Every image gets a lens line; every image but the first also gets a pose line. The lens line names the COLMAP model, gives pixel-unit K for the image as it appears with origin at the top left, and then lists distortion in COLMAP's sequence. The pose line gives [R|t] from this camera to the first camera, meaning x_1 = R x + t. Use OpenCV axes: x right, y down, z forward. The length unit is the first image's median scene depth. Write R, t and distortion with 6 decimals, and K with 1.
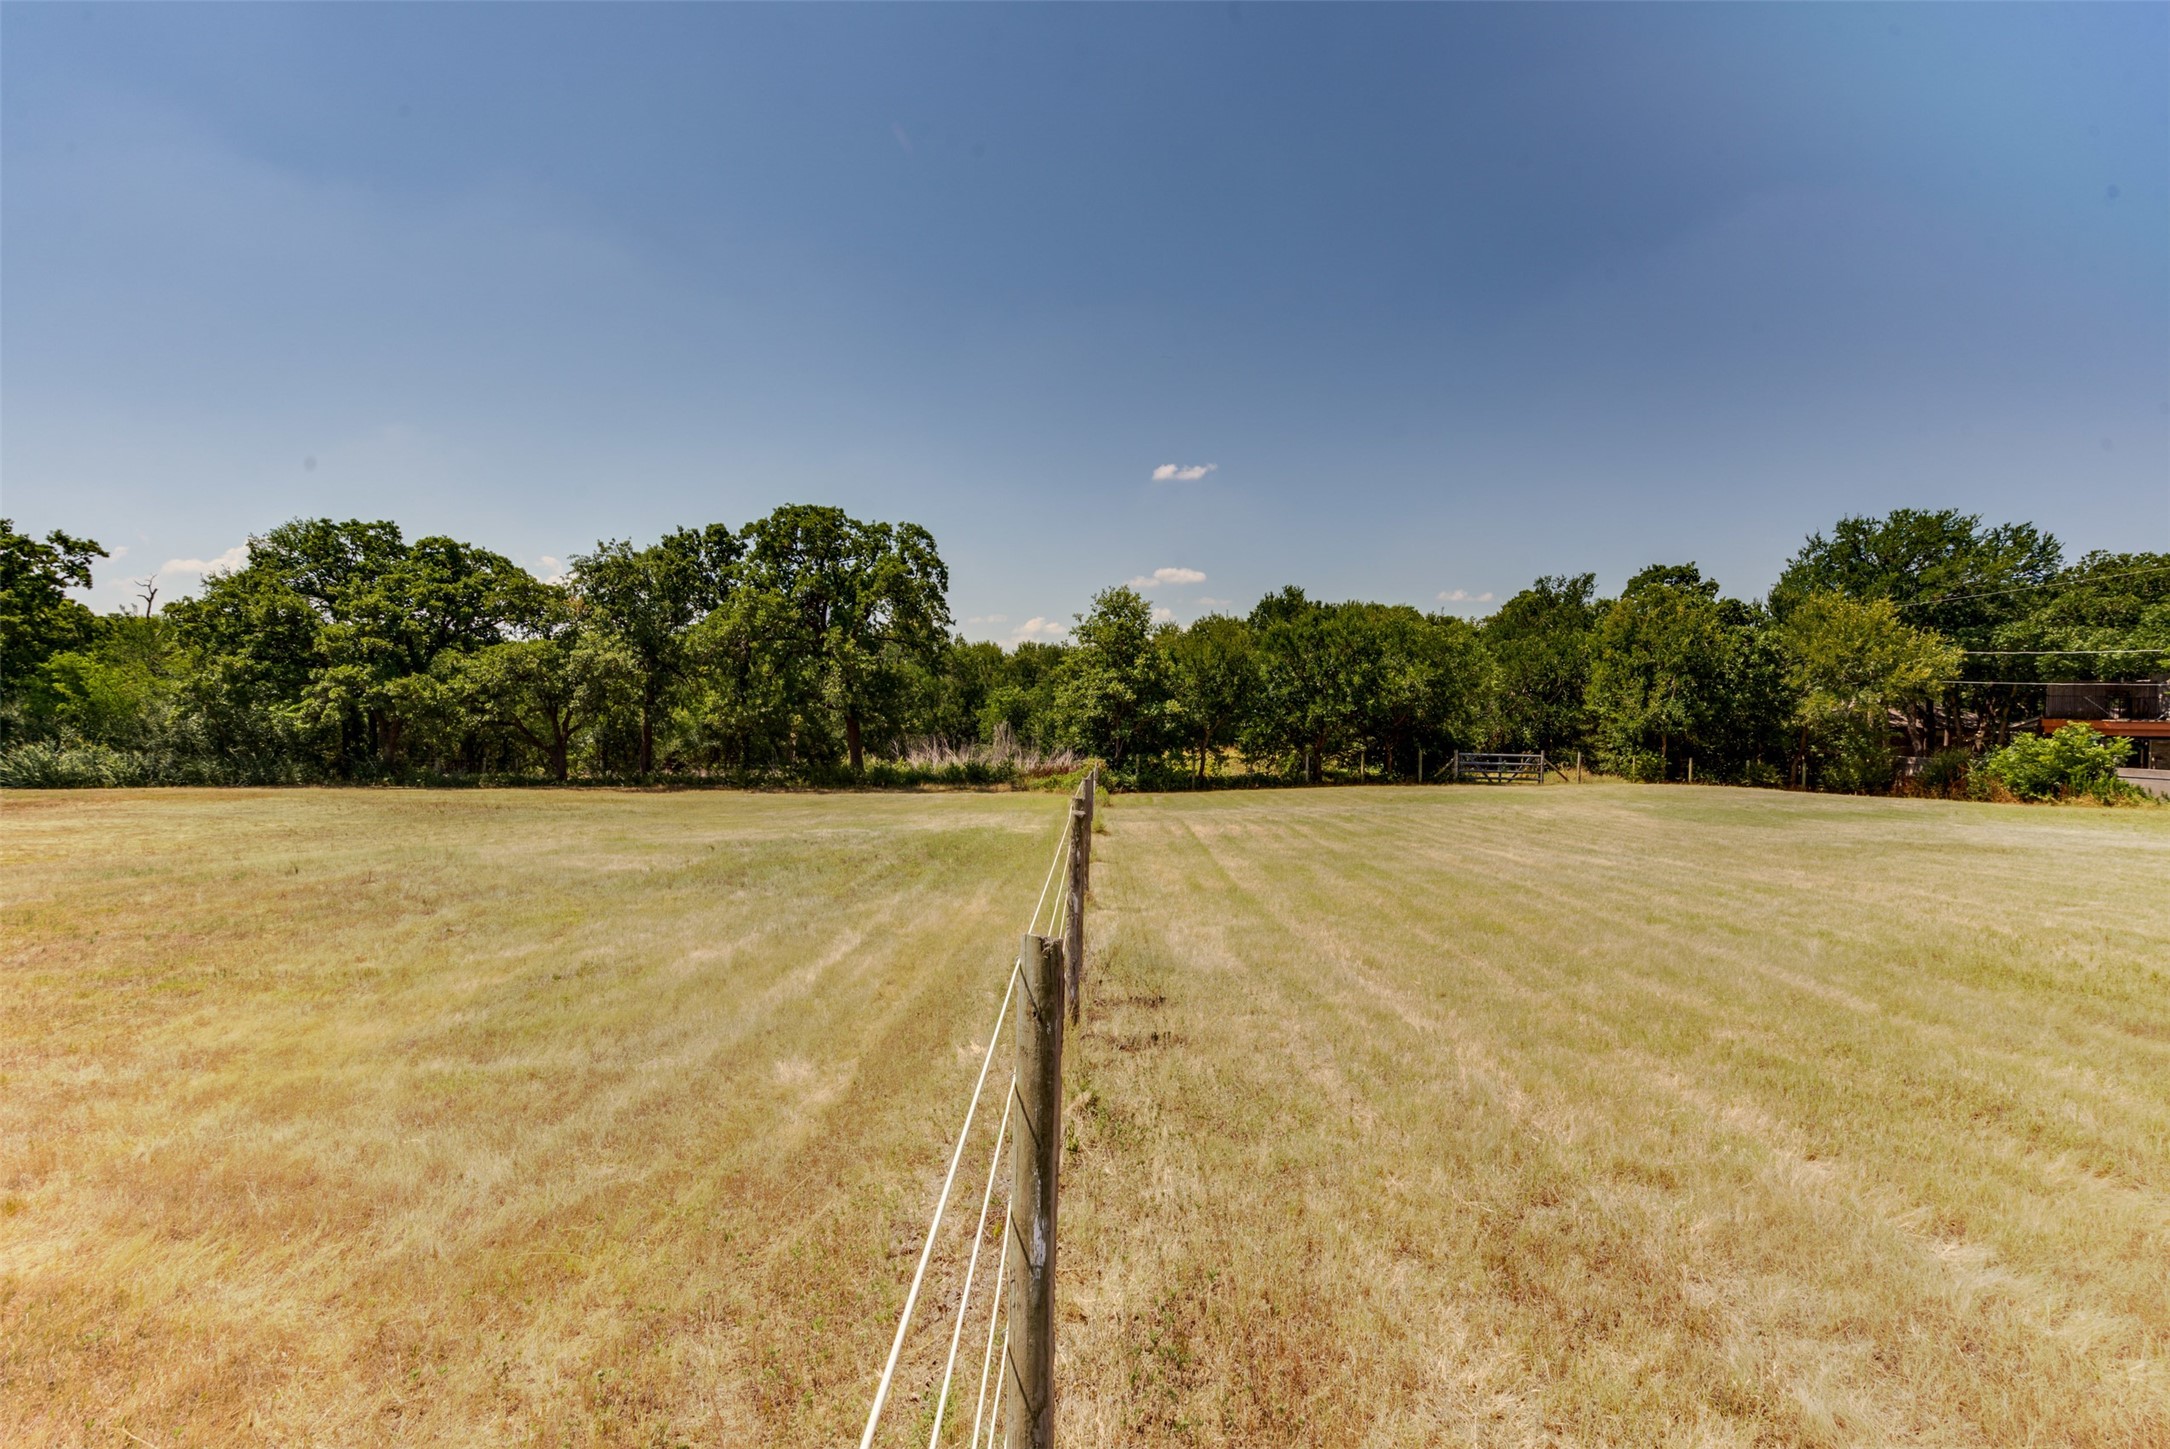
lens RADIAL K [[1046.3, 0, 1059.9], [0, 1046.3, 738.8], [0, 0, 1]] dist [-0.012420, 0.011525]
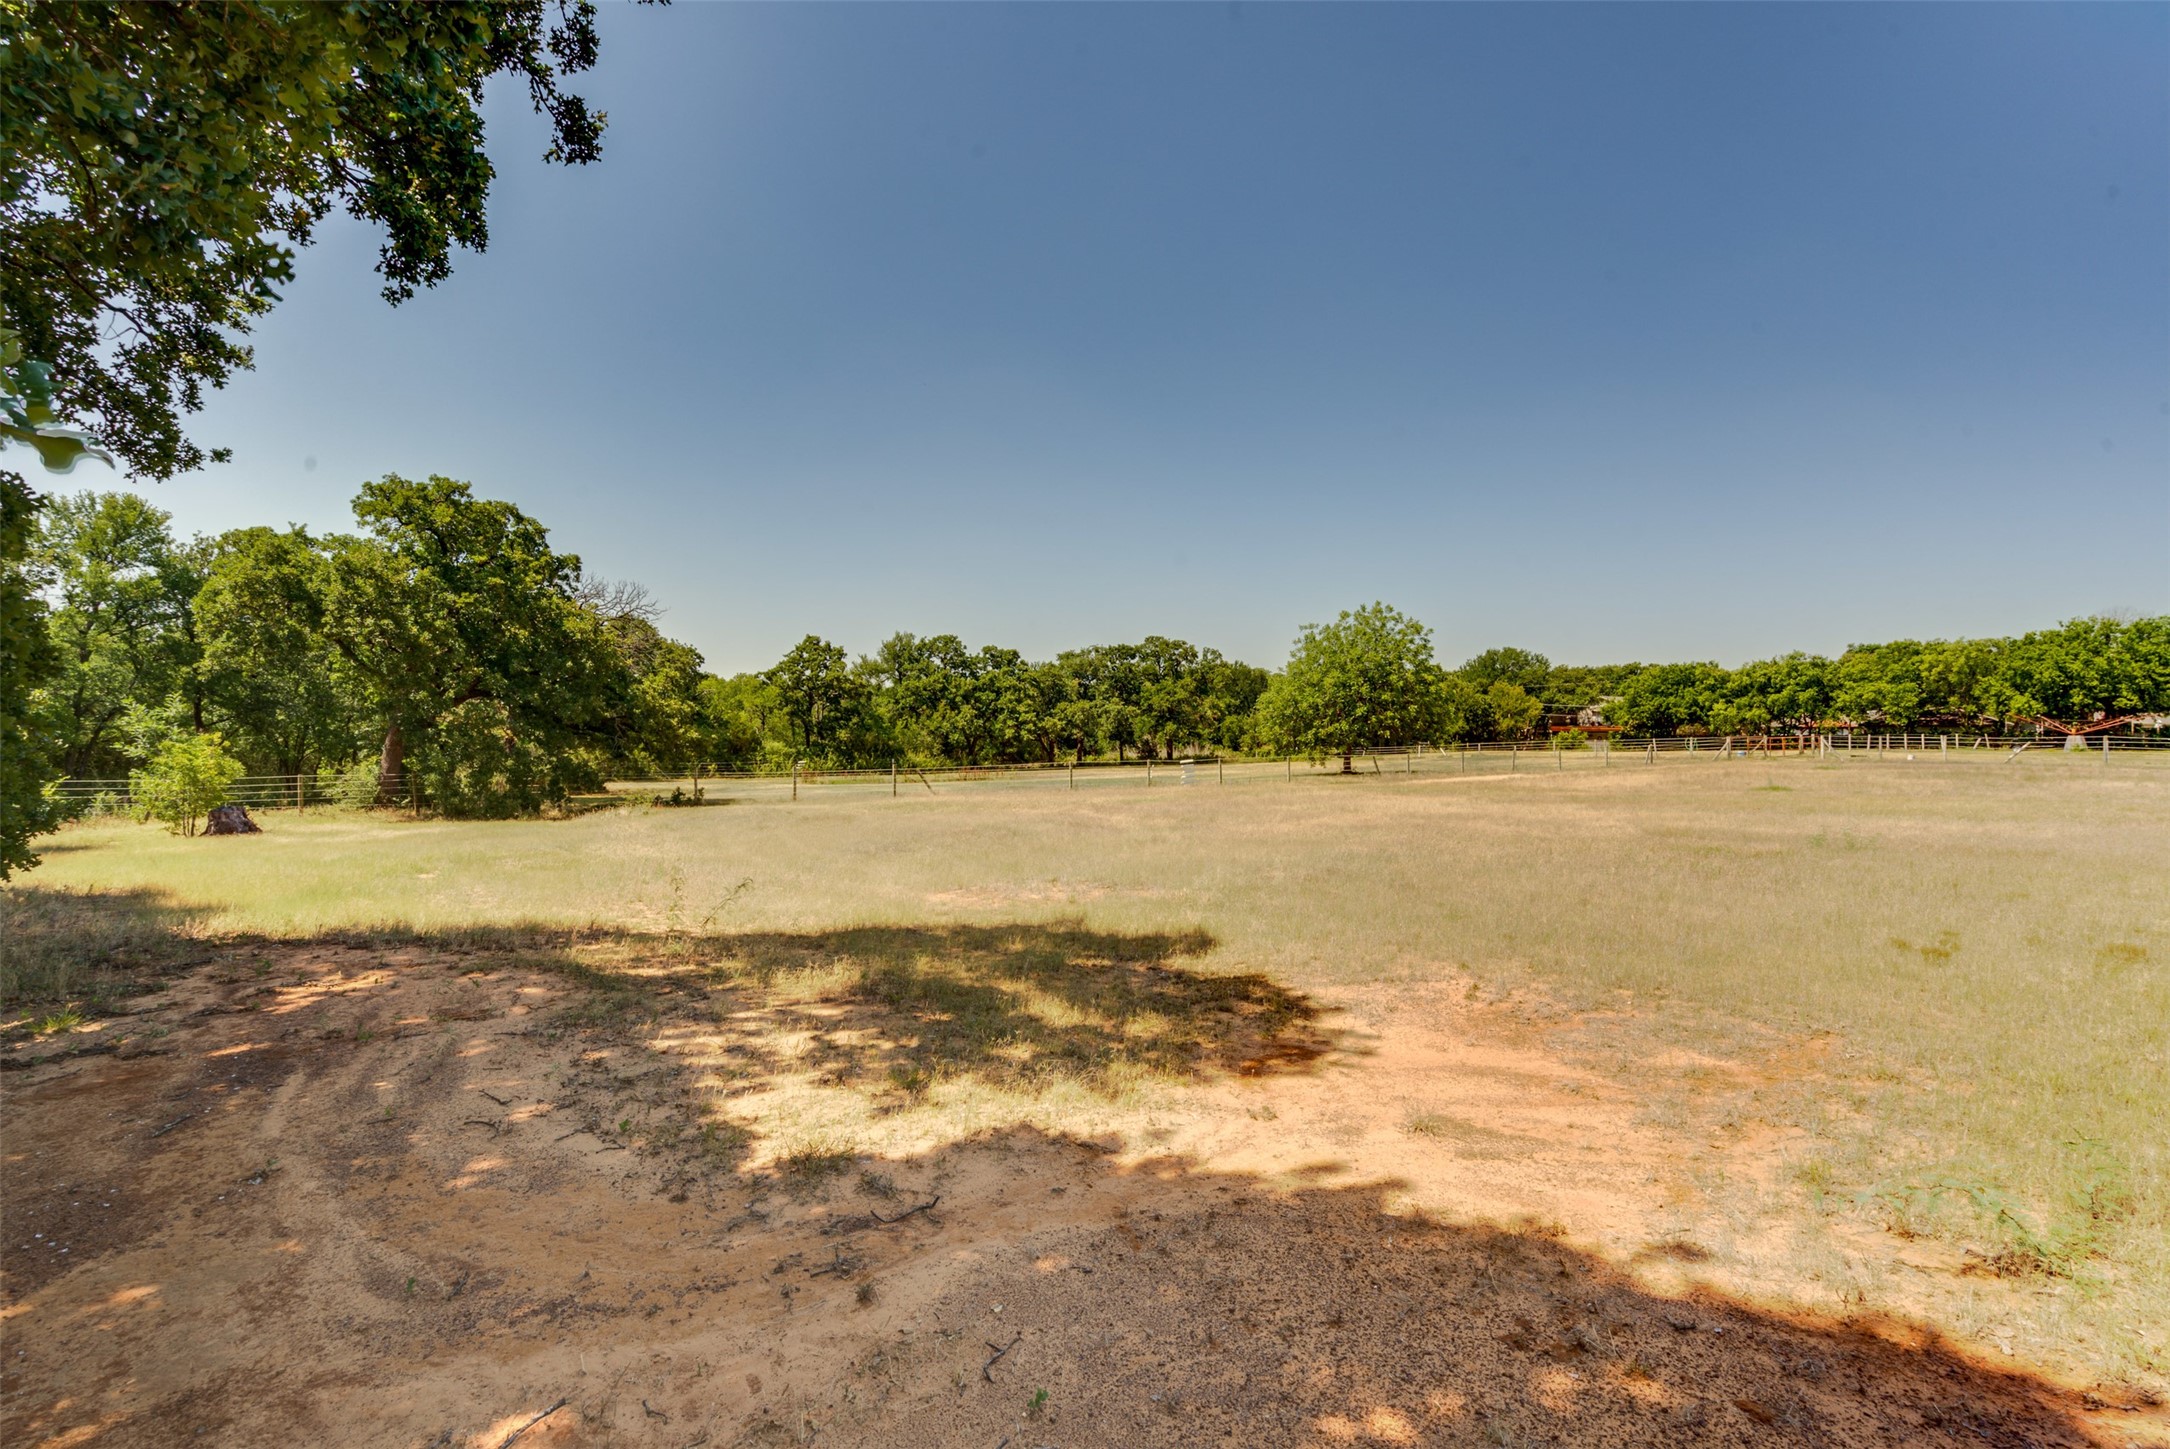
lens RADIAL K [[1046.3, 0, 1084.0], [0, 1046.3, 727.4], [0, 0, 1]] dist [-0.012420, 0.011525]
pose [[0.892055, -0.014890, 0.451682, -1.575644], [0.021688, 0.999716, -0.009877, -0.014082], [-0.451406, 0.018607, 0.892125, -1.023444]]
